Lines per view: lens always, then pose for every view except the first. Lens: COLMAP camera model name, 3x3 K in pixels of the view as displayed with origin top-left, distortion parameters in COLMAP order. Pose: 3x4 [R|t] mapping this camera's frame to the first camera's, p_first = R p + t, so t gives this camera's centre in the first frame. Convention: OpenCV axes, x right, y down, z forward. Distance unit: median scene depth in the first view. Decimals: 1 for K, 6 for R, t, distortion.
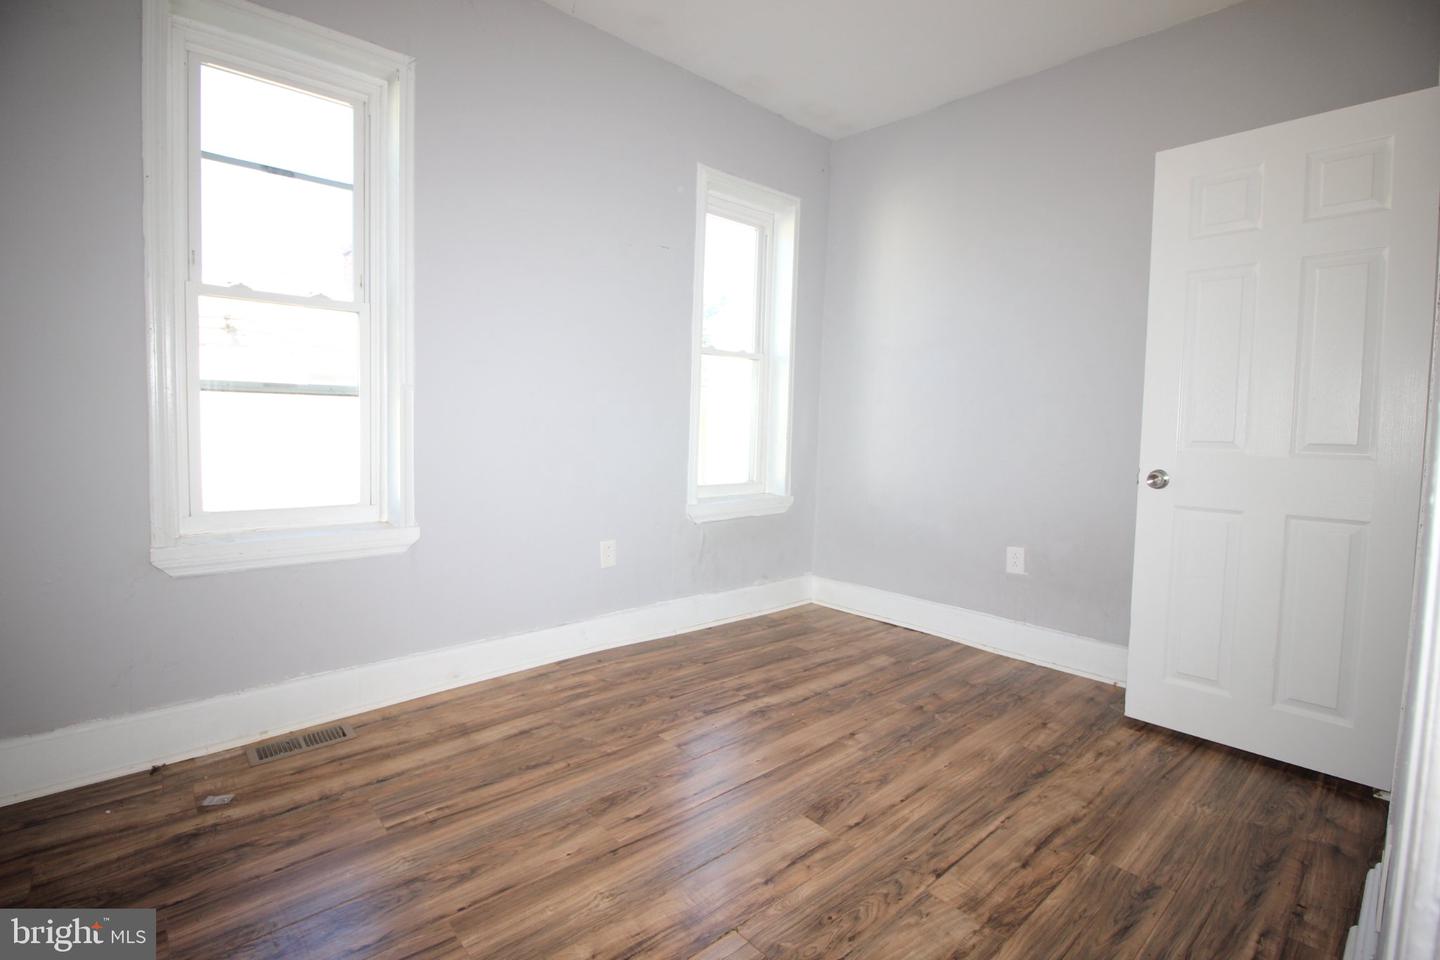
lens RADIAL K [[675.6, 0, 712.9], [0, 675.6, 473.7], [0, 0, 1]] dist [-0.006019, -0.002012]
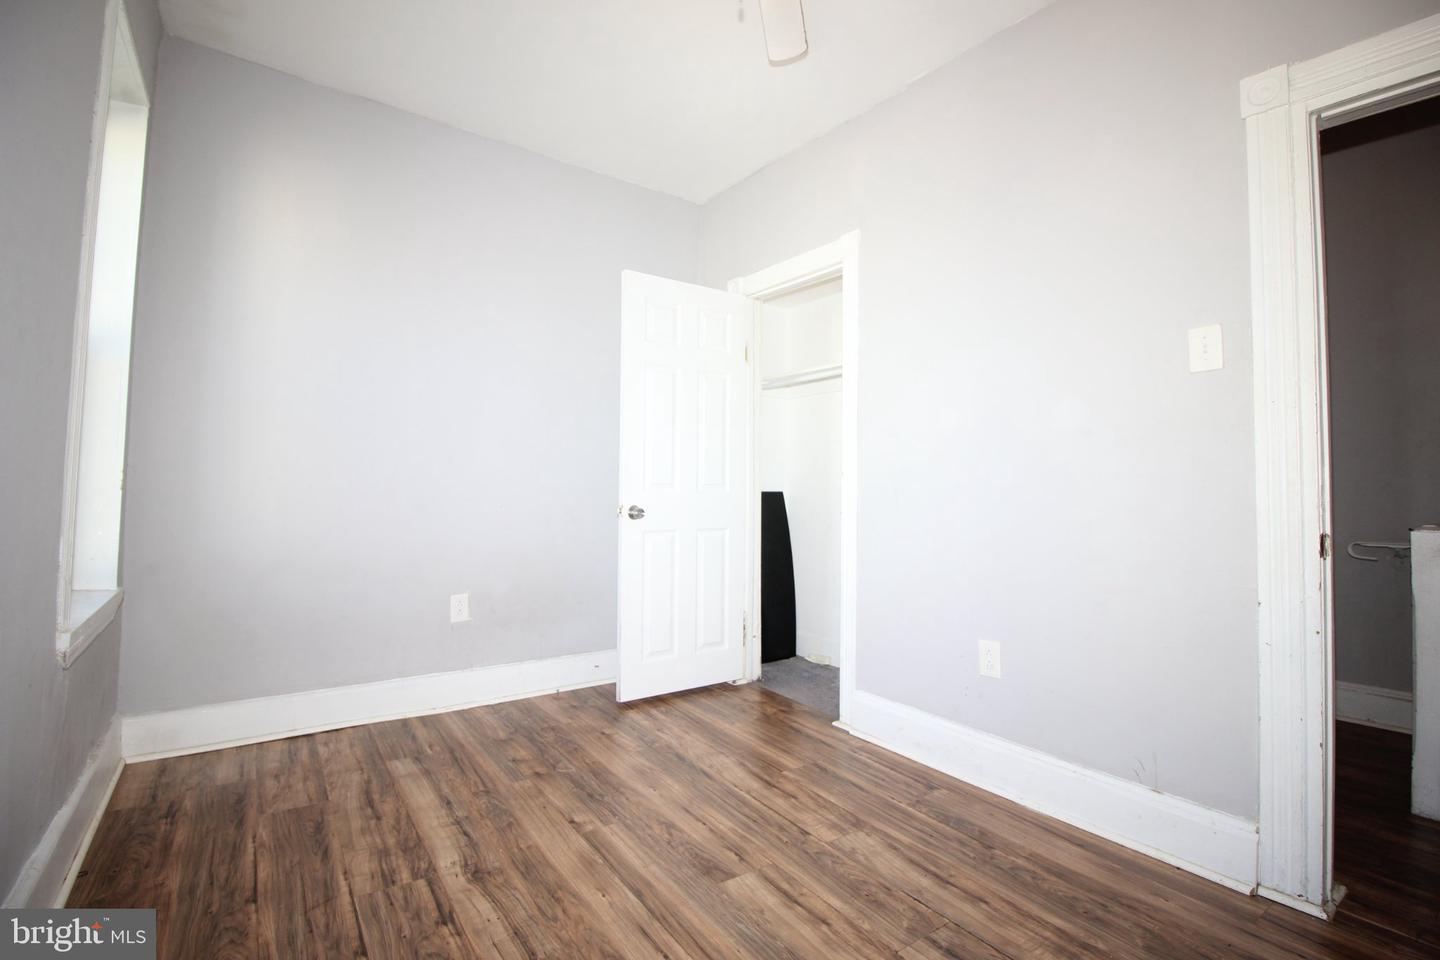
lens RADIAL K [[675.6, 0, 713.6], [0, 675.6, 484.5], [0, 0, 1]] dist [-0.006019, -0.002012]
pose [[0.113487, -0.017207, 0.993390, -0.568974], [0.060906, 0.998090, 0.010330, -0.045309], [-0.991671, 0.059331, 0.114319, 0.615922]]
